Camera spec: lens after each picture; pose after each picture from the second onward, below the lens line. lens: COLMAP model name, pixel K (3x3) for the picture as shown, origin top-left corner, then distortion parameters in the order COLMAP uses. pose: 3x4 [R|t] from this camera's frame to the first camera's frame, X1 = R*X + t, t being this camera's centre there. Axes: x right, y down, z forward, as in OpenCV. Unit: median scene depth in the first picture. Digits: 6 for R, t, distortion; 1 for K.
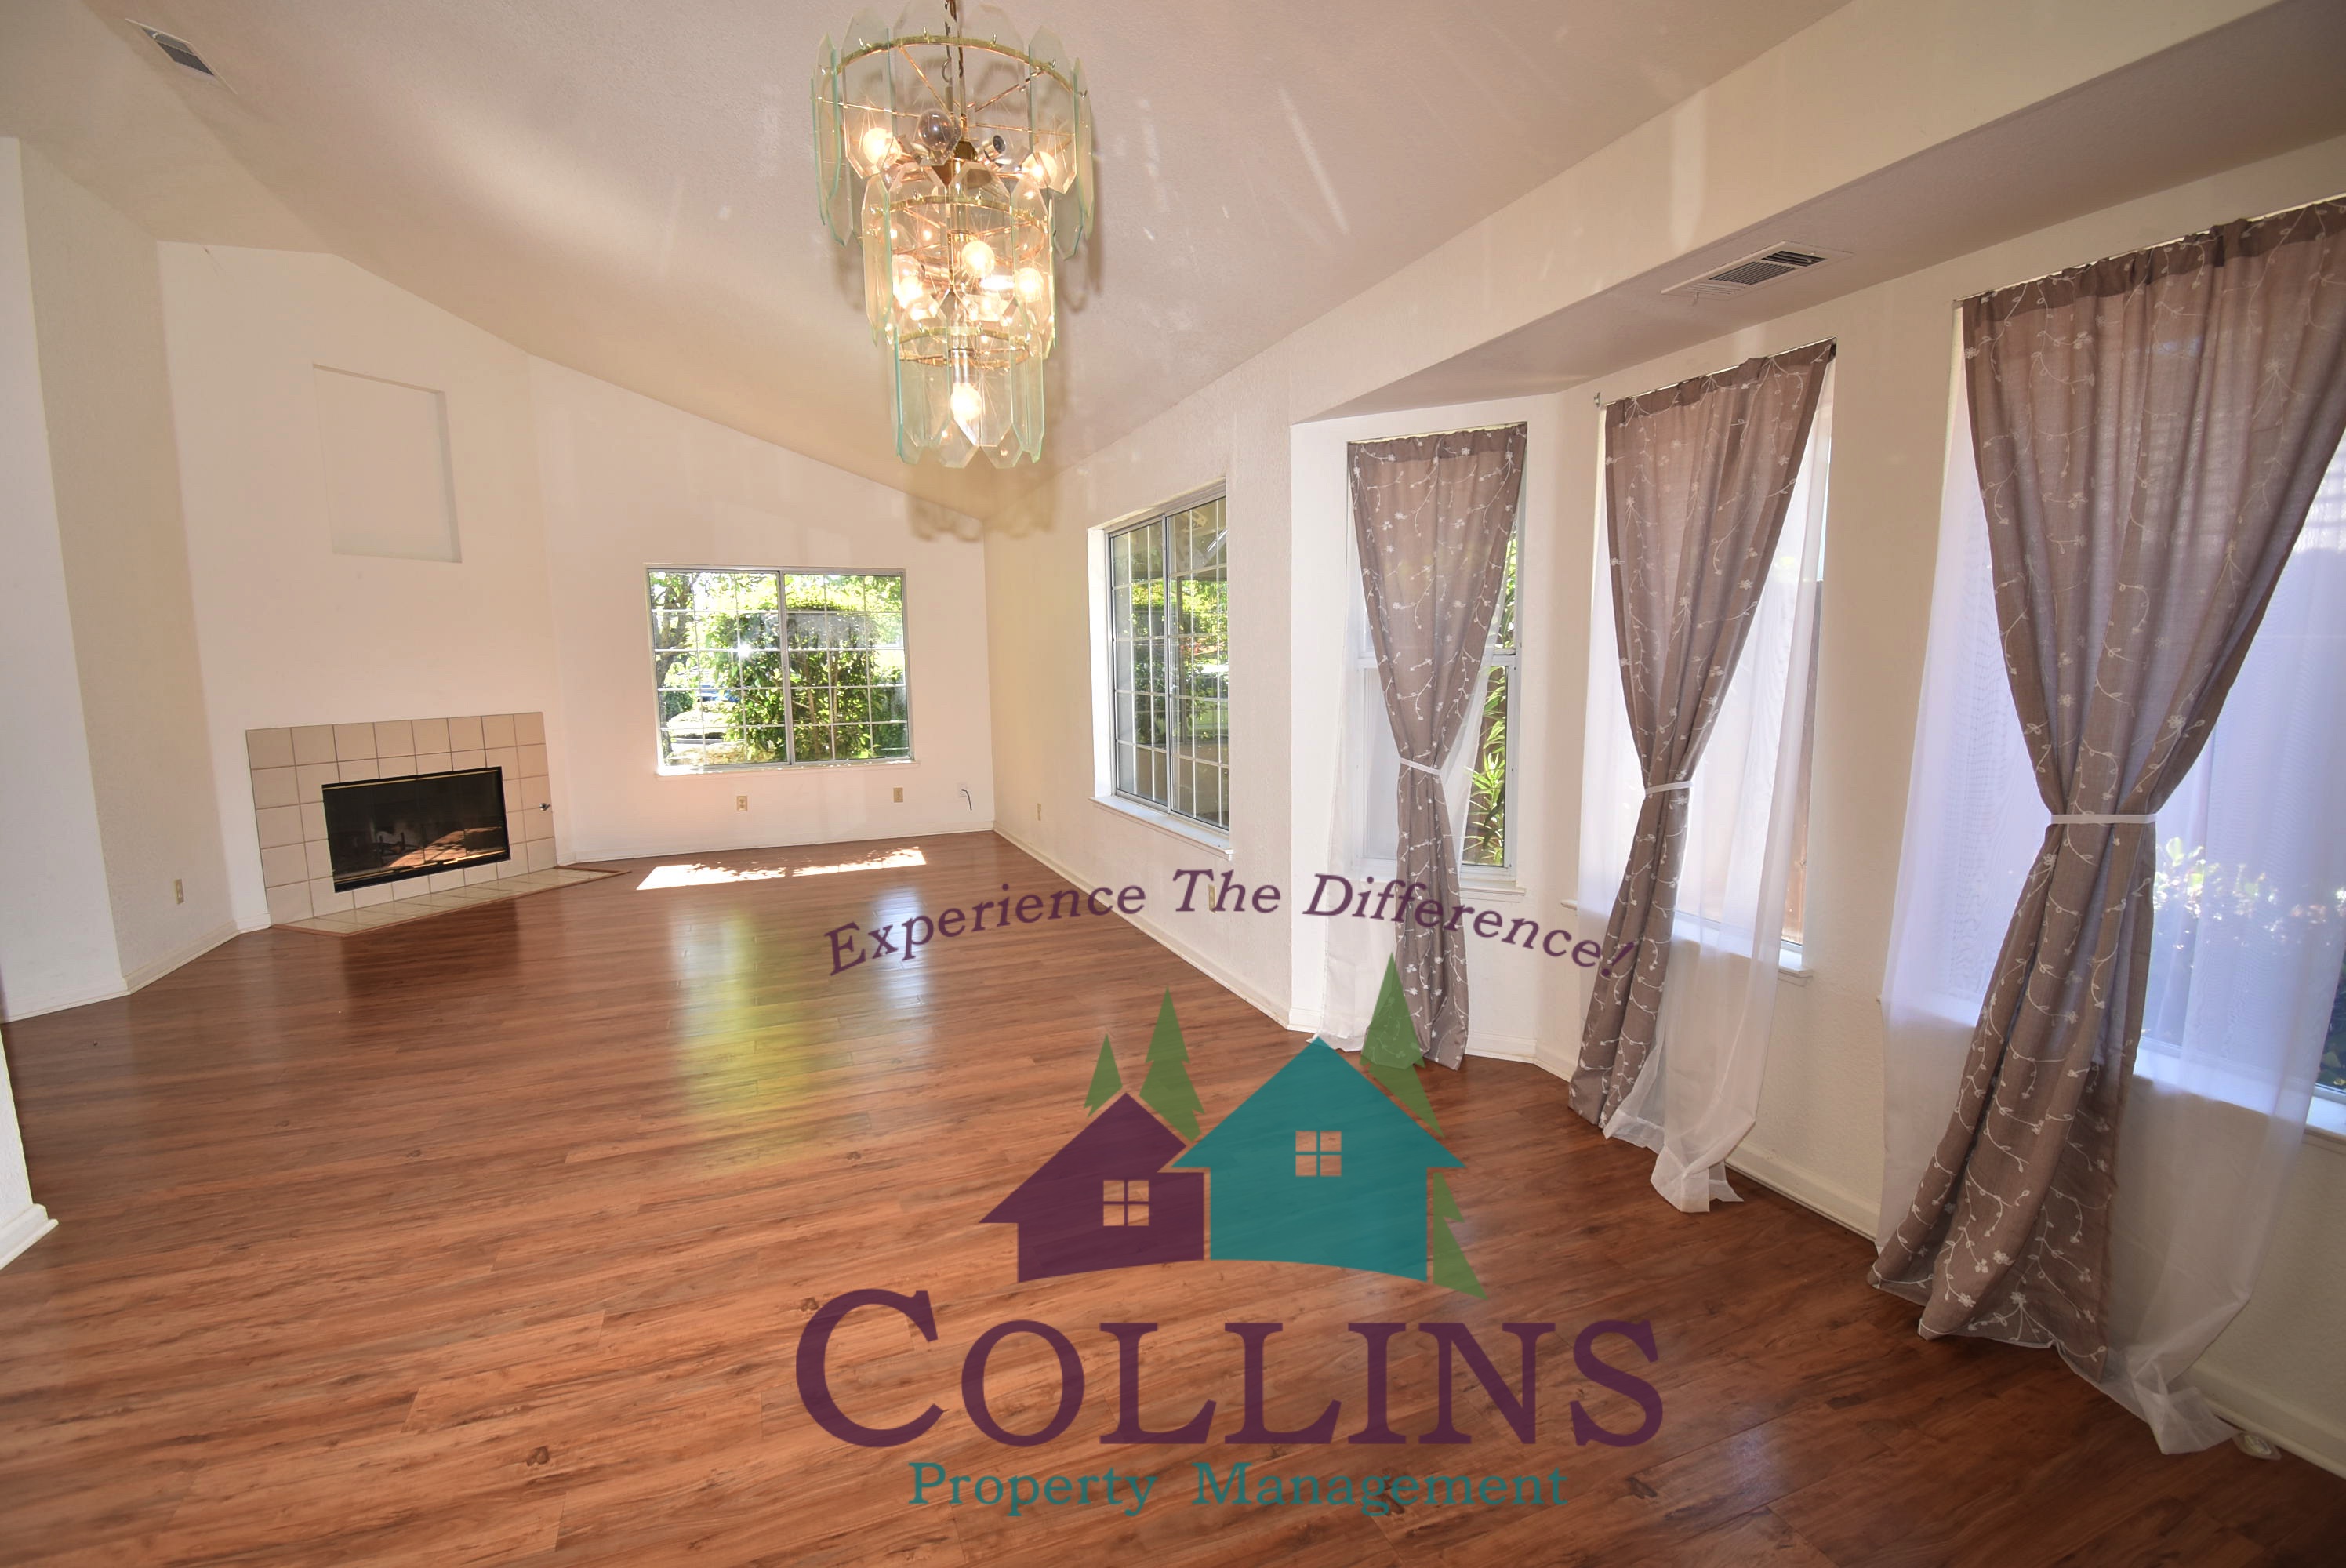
lens RADIAL K [[1026.6, 0, 1173.0], [0, 1026.6, 784.0], [0, 0, 1]] dist [-0.029544, -0.000584]
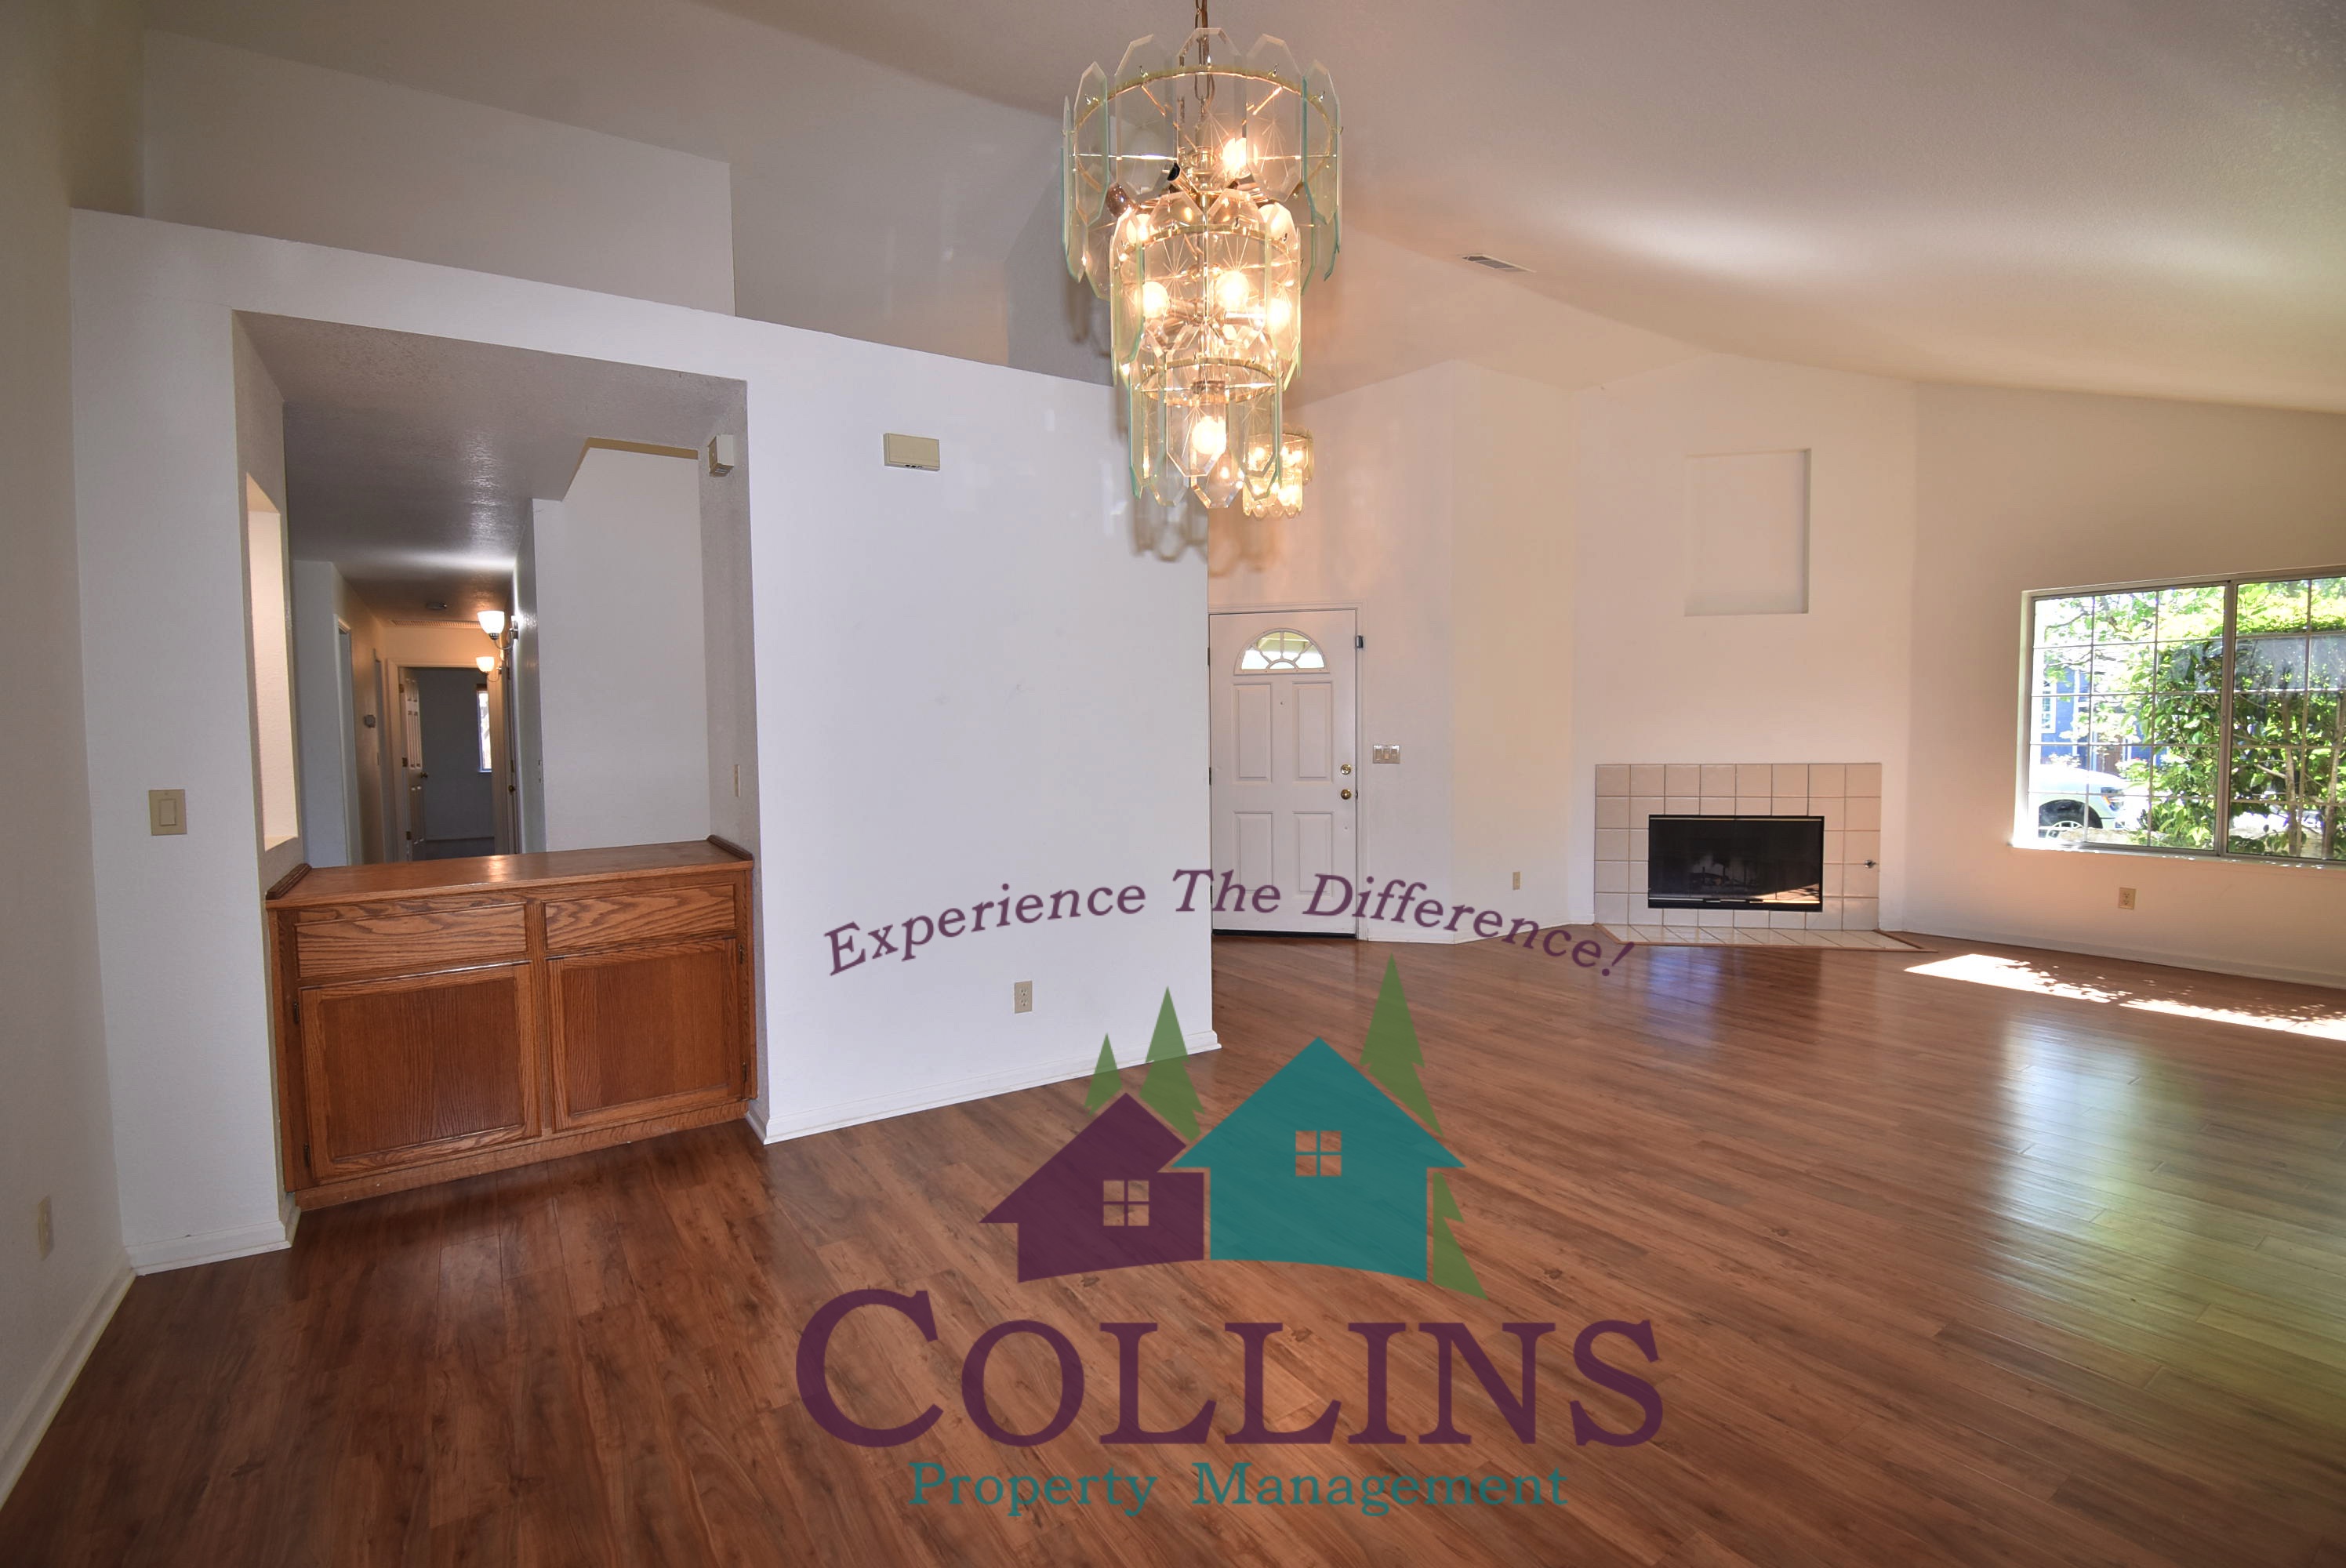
lens RADIAL K [[1026.6, 0, 1173.0], [0, 1026.6, 784.0], [0, 0, 1]] dist [-0.029544, -0.000584]
pose [[0.188660, 0.063142, -0.980010, 0.268377], [-0.112412, 0.992760, 0.042323, -0.028781], [0.975588, 0.102180, 0.194392, 0.287430]]
